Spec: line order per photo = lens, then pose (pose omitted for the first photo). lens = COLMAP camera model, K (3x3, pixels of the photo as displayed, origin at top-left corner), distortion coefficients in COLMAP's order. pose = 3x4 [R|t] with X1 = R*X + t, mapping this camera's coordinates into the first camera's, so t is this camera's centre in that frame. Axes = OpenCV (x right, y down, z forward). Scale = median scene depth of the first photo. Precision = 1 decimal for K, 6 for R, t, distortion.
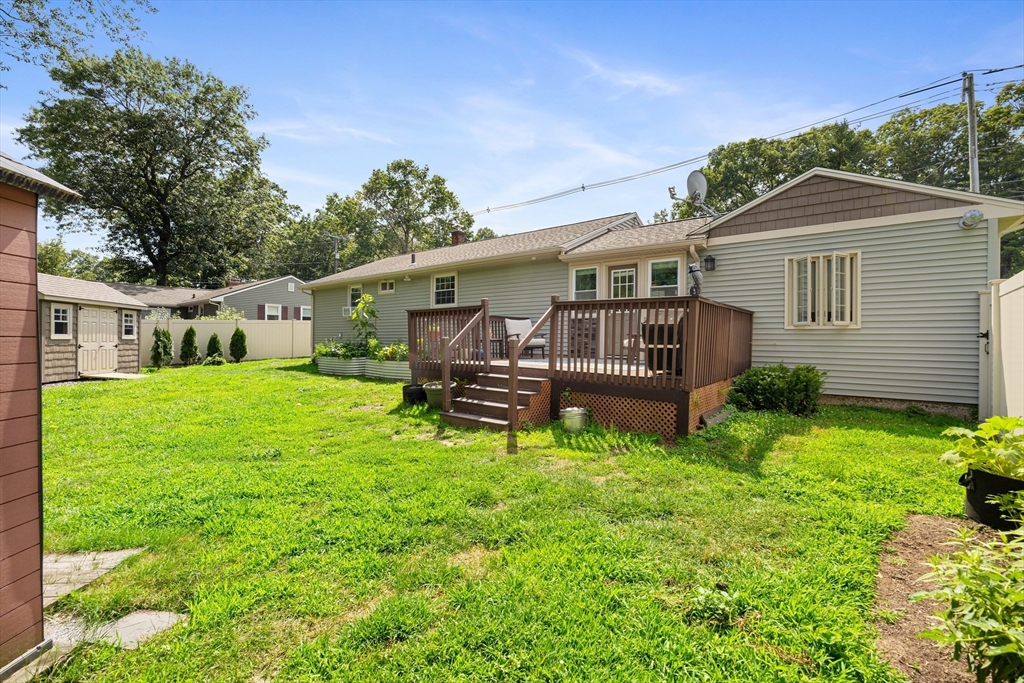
lens RADIAL K [[445.7, 0, 517.4], [0, 445.7, 338.5], [0, 0, 1]] dist [-0.021637, -0.000096]
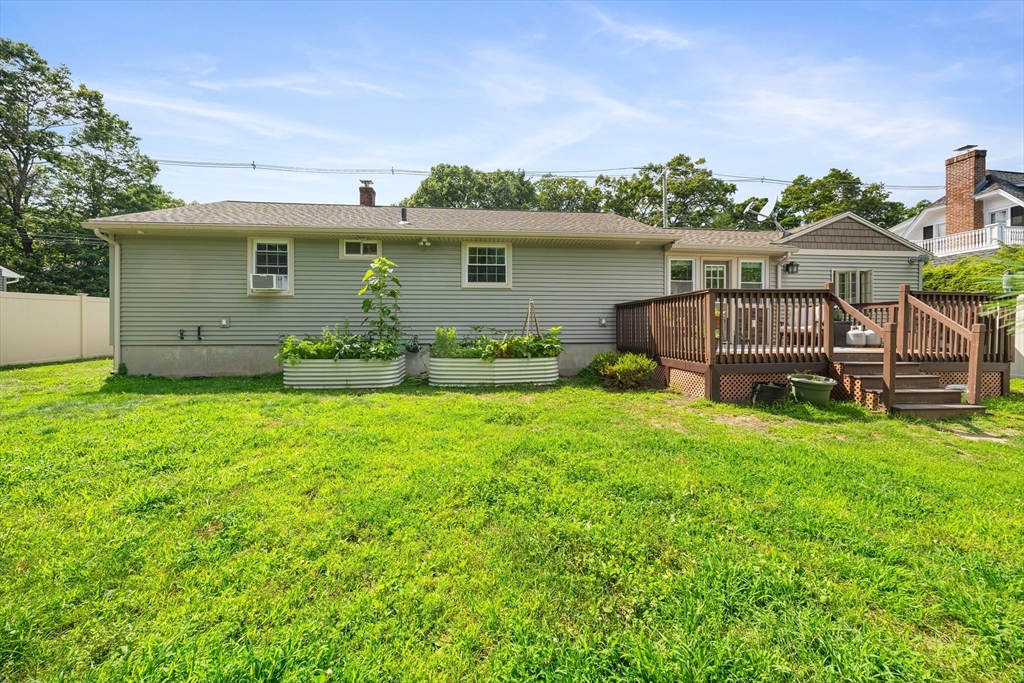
lens RADIAL K [[390.1, 0, 517.2], [0, 390.1, 335.8], [0, 0, 1]] dist [-0.000049, -0.000225]
pose [[0.715262, -0.018211, 0.698619, -0.614532], [0.002856, 0.999728, 0.023135, 0.000630], [-0.698850, -0.014552, 0.715120, 0.479108]]
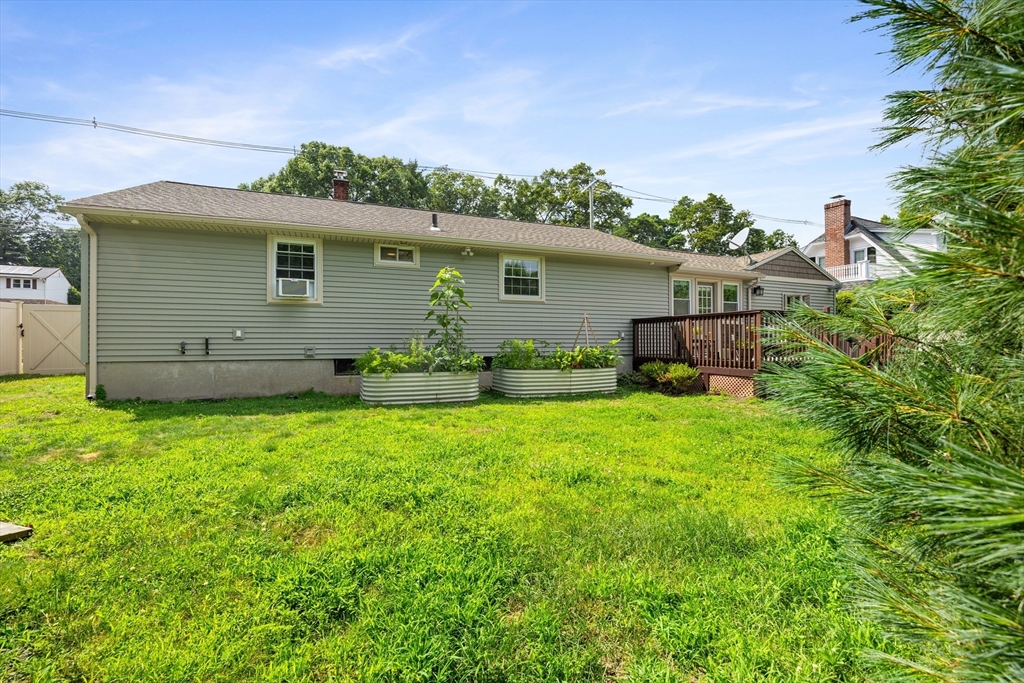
lens RADIAL K [[450.5, 0, 518.2], [0, 450.5, 347.8], [0, 0, 1]] dist [-0.019307, 0.000229]
pose [[0.480696, -0.013504, 0.876784, -0.869757], [0.001606, 0.999893, 0.014519, 0.003299], [-0.876886, -0.005571, 0.480666, 0.635995]]
